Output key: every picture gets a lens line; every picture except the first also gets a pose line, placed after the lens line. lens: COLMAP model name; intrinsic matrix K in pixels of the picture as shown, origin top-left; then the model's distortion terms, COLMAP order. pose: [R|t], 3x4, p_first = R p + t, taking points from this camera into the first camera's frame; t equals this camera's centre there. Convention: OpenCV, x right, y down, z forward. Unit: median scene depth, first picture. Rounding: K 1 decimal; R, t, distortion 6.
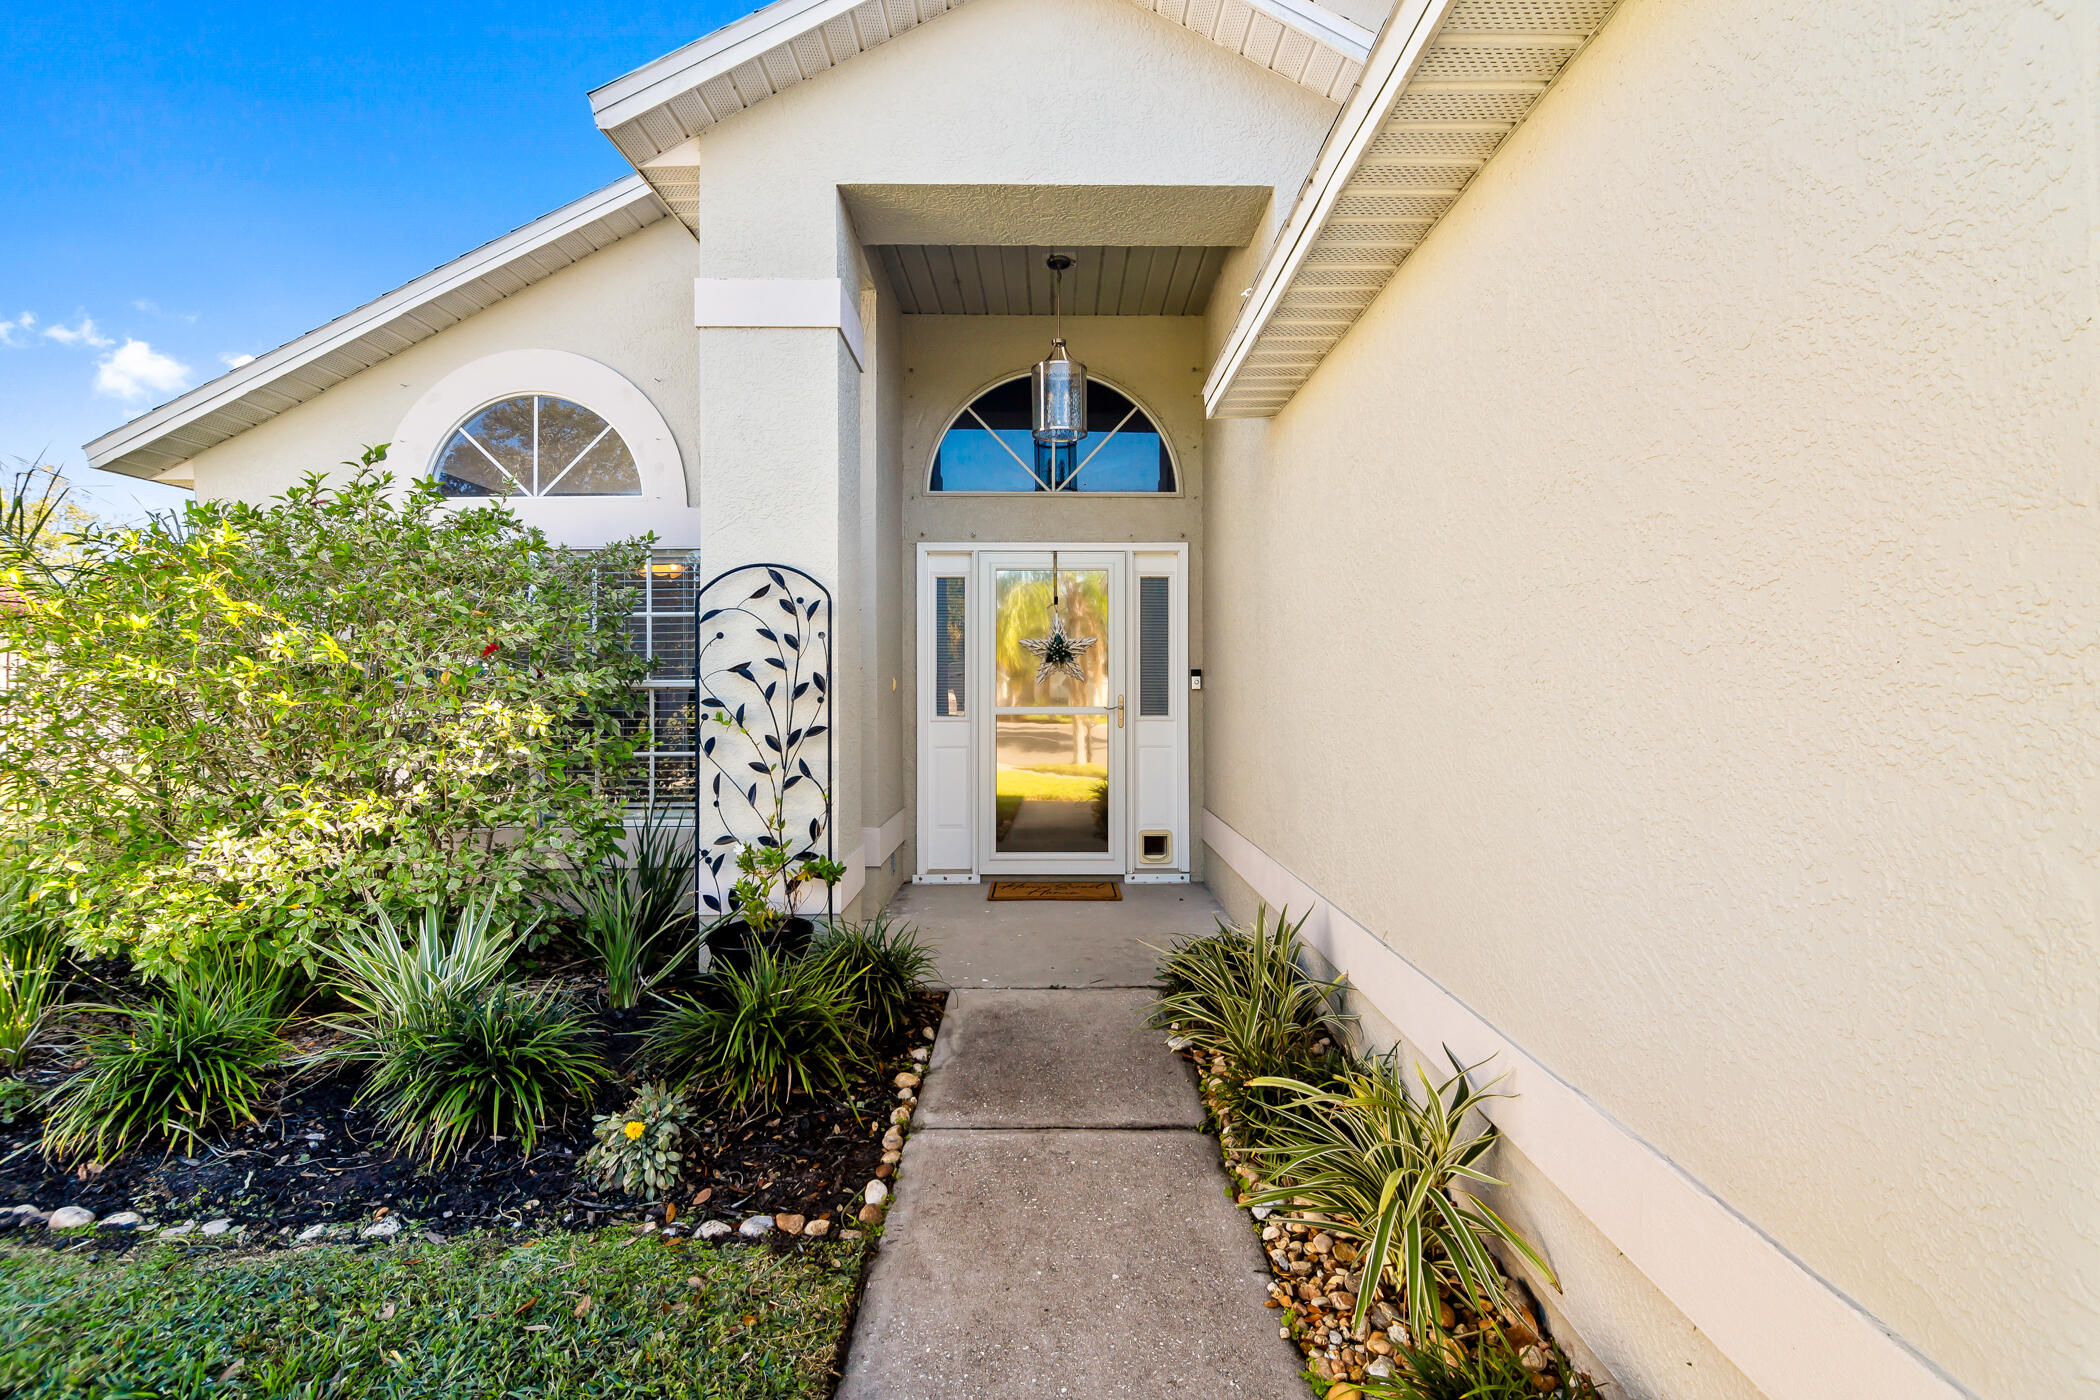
lens RADIAL K [[973.8, 0, 1054.7], [0, 973.8, 698.7], [0, 0, 1]] dist [-0.013315, -0.001032]
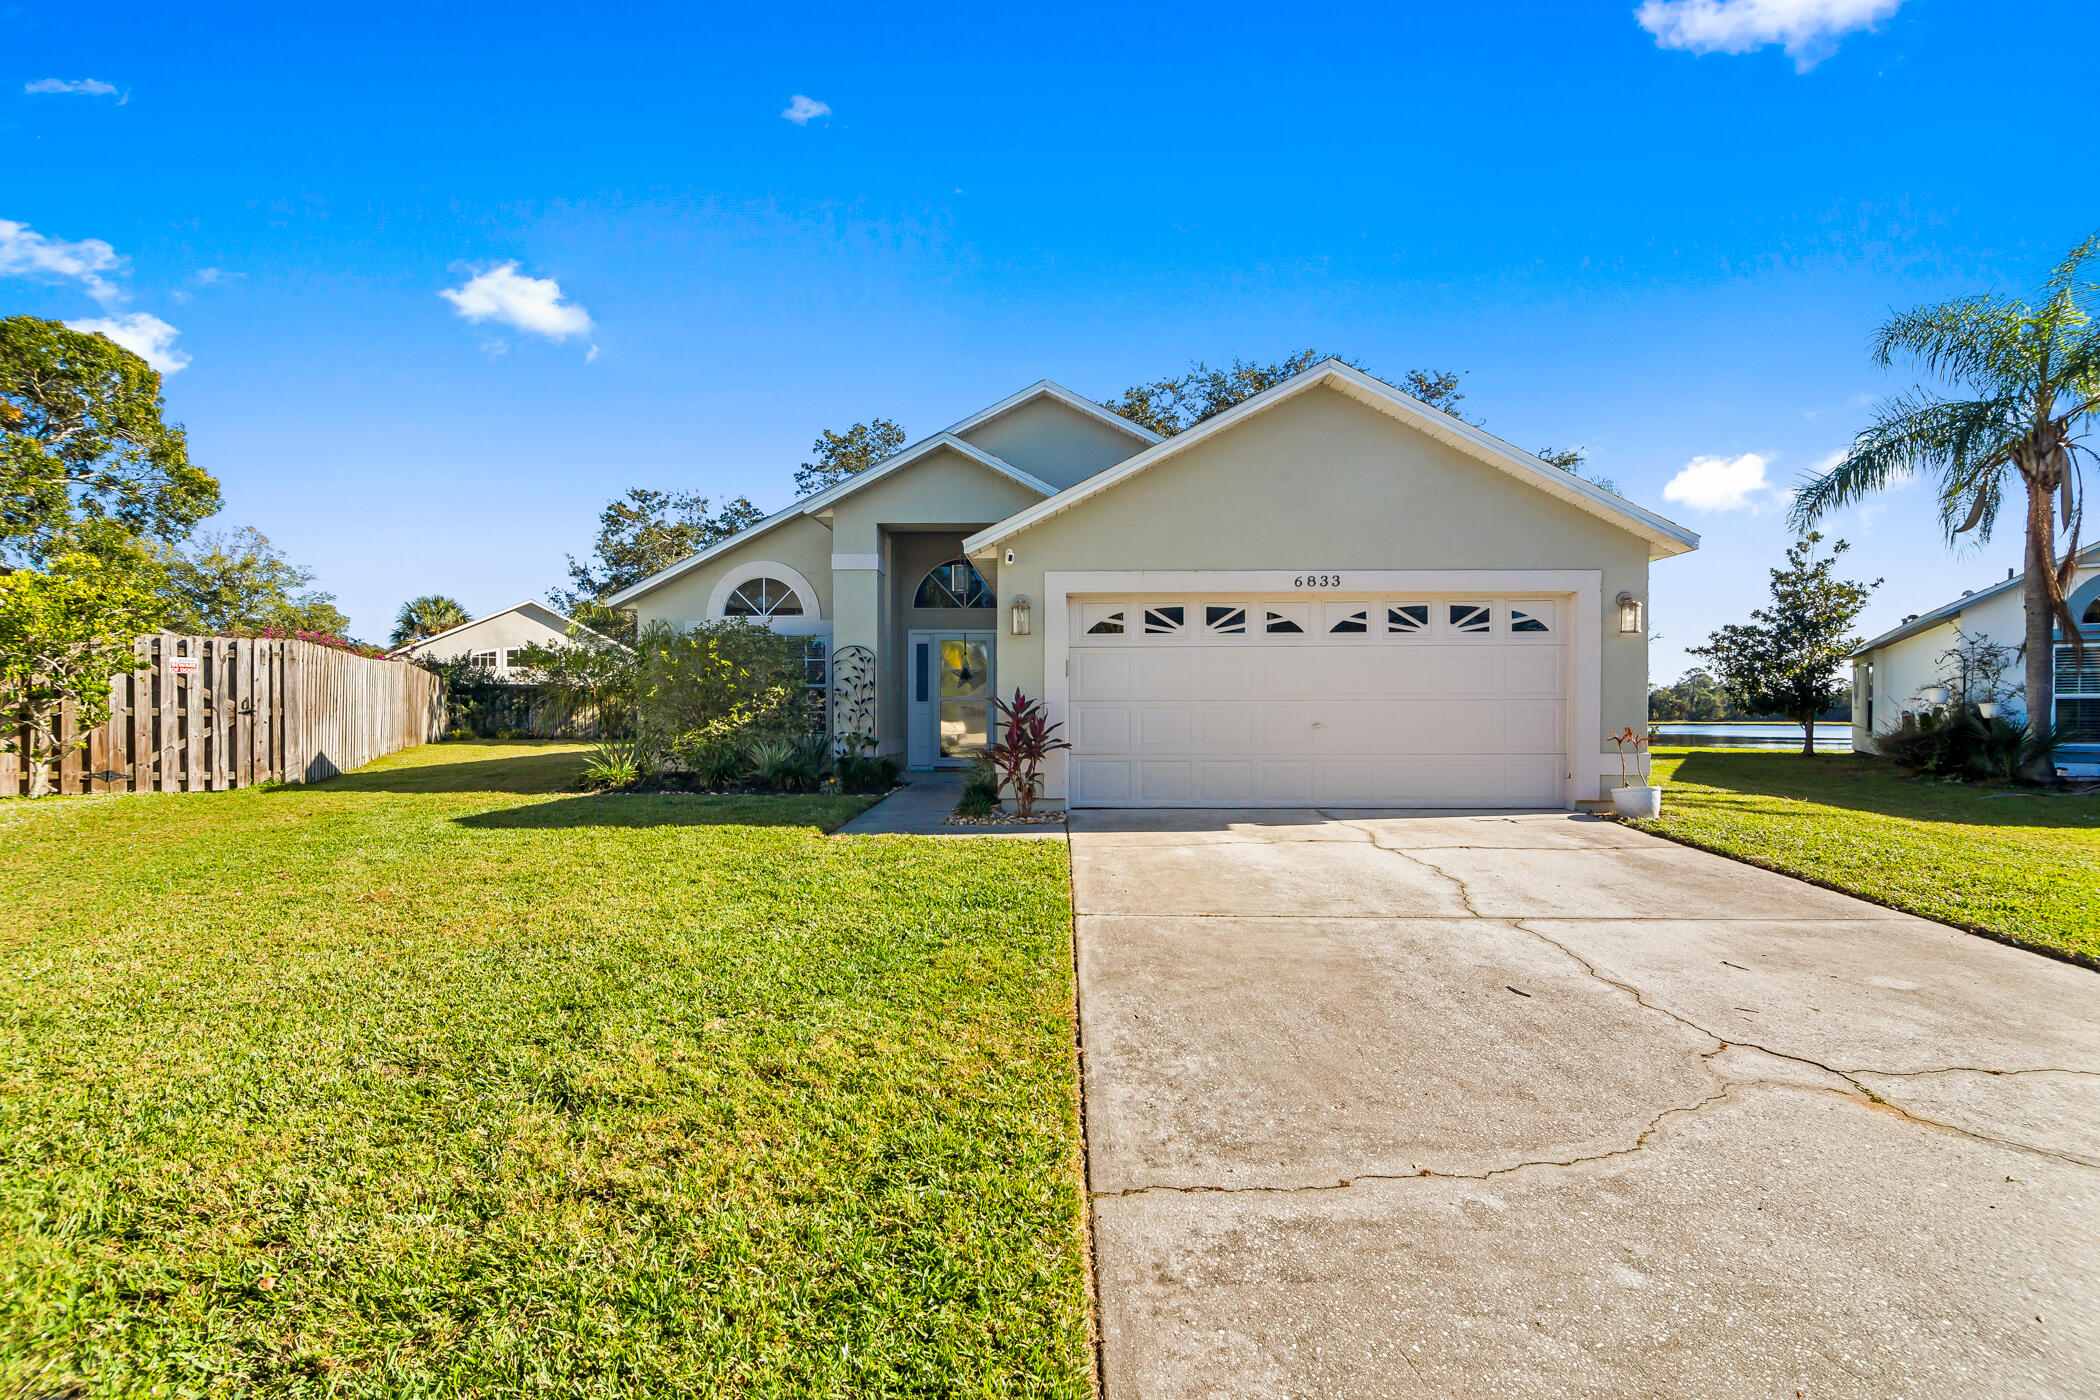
lens RADIAL K [[973.8, 0, 1054.7], [0, 973.8, 698.7], [0, 0, 1]] dist [-0.013315, -0.001032]
pose [[0.999630, 0.002034, -0.027136, 0.427766], [-0.002747, 0.999651, -0.026257, 0.111044], [0.027073, 0.026321, 0.999287, -2.087015]]
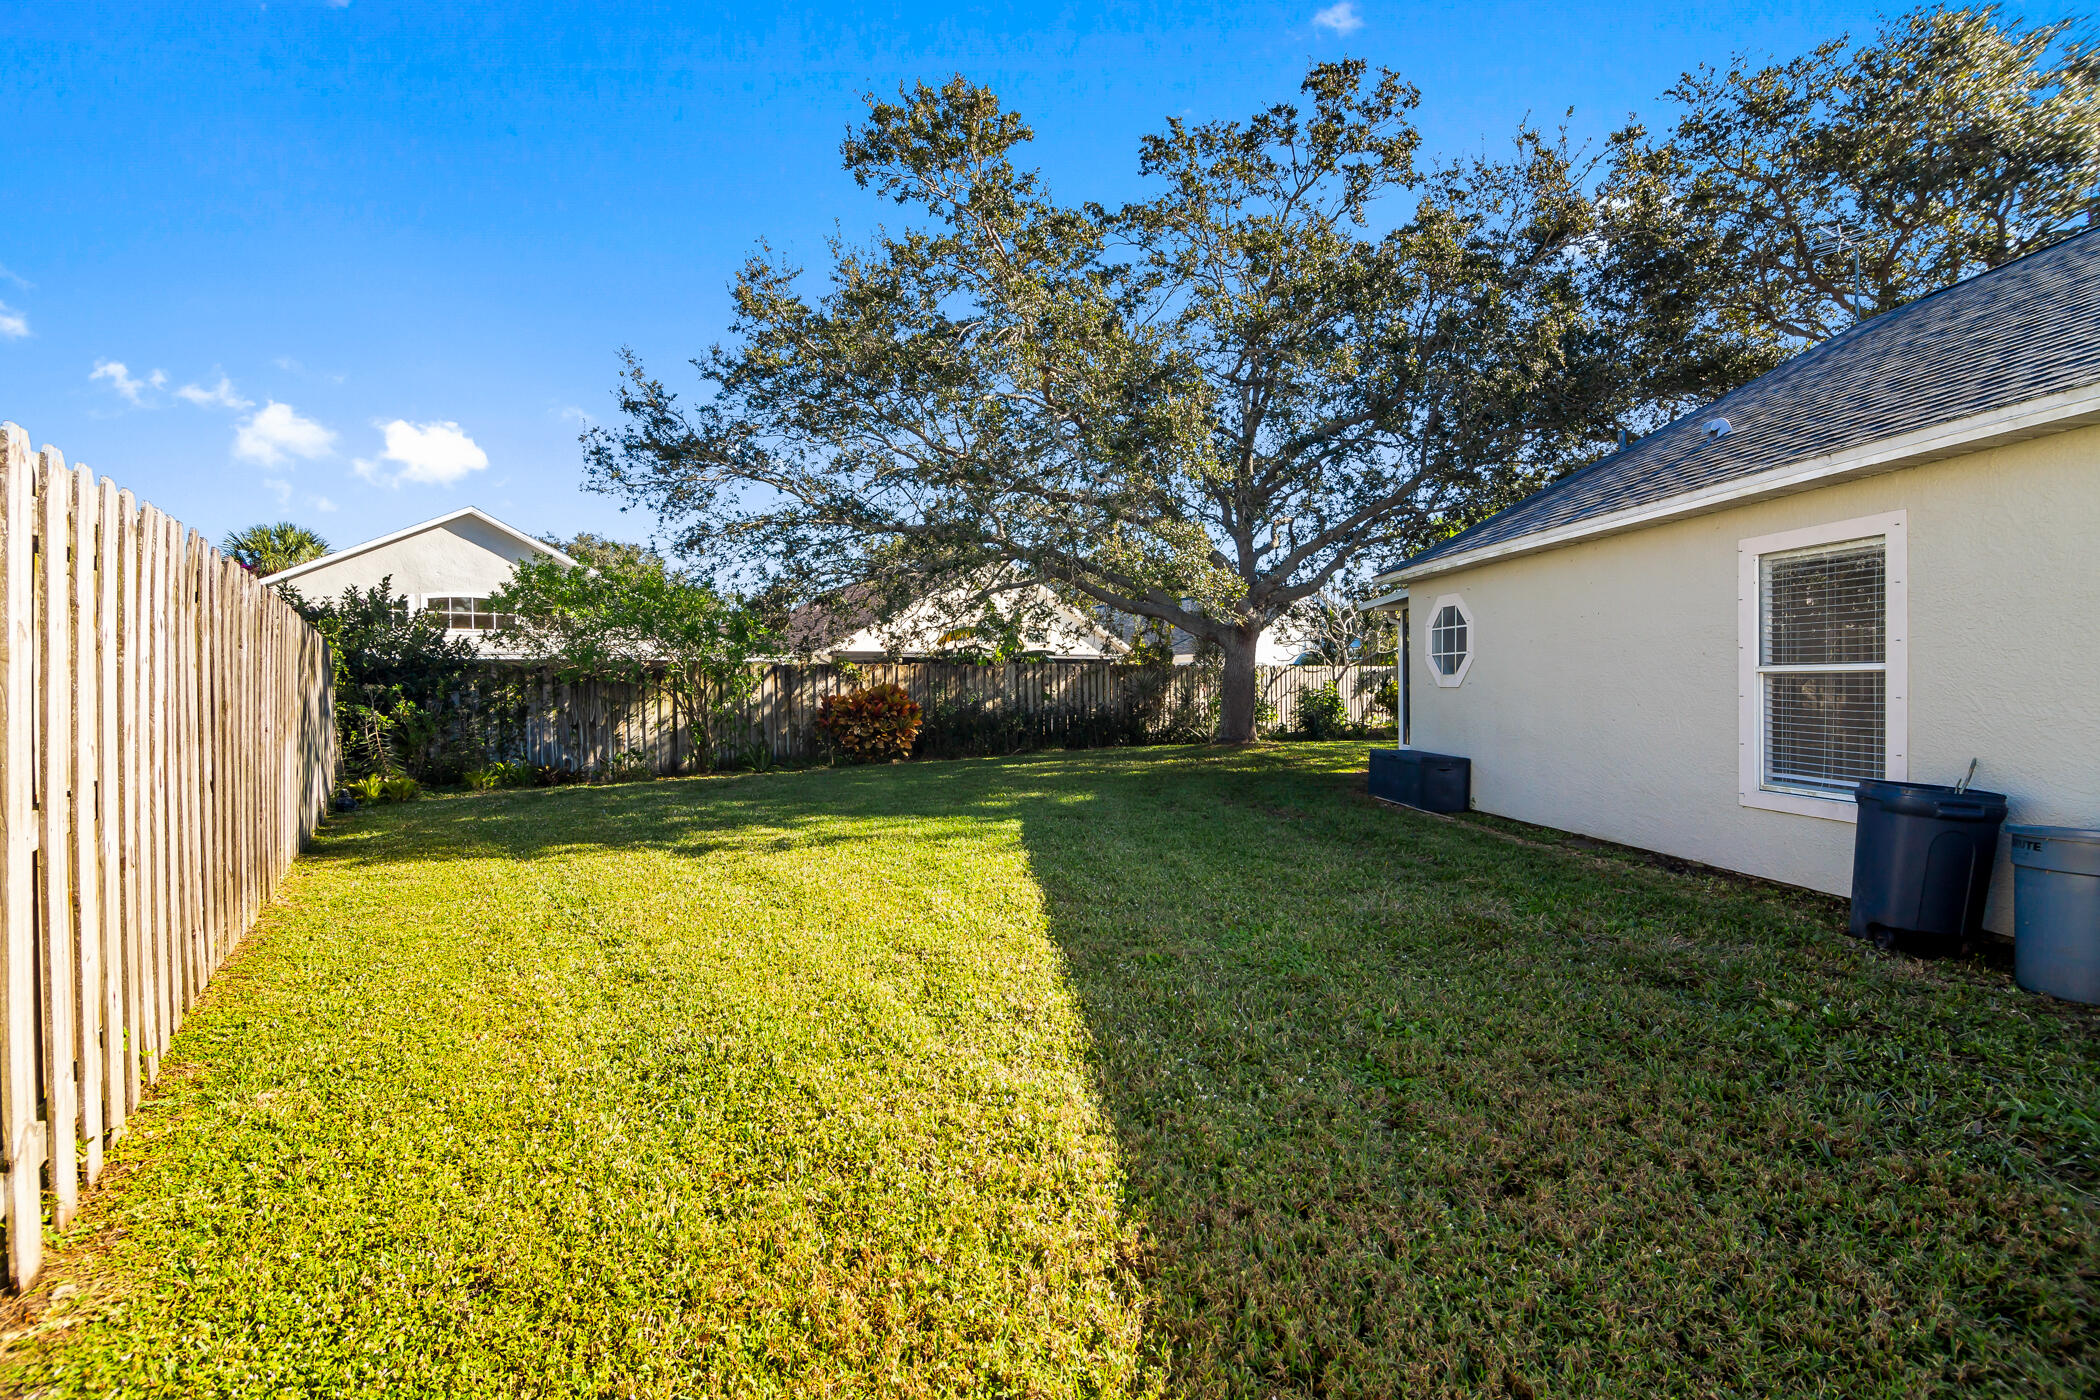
lens RADIAL K [[997.4, 0, 1052.6], [0, 997.4, 667.4], [0, 0, 1]] dist [-0.008171, -0.001211]
pose [[0.997473, -0.008055, 0.070584, -2.233053], [0.009943, 0.999601, -0.026428, -0.039743], [-0.070343, 0.027063, 0.997156, 1.699583]]
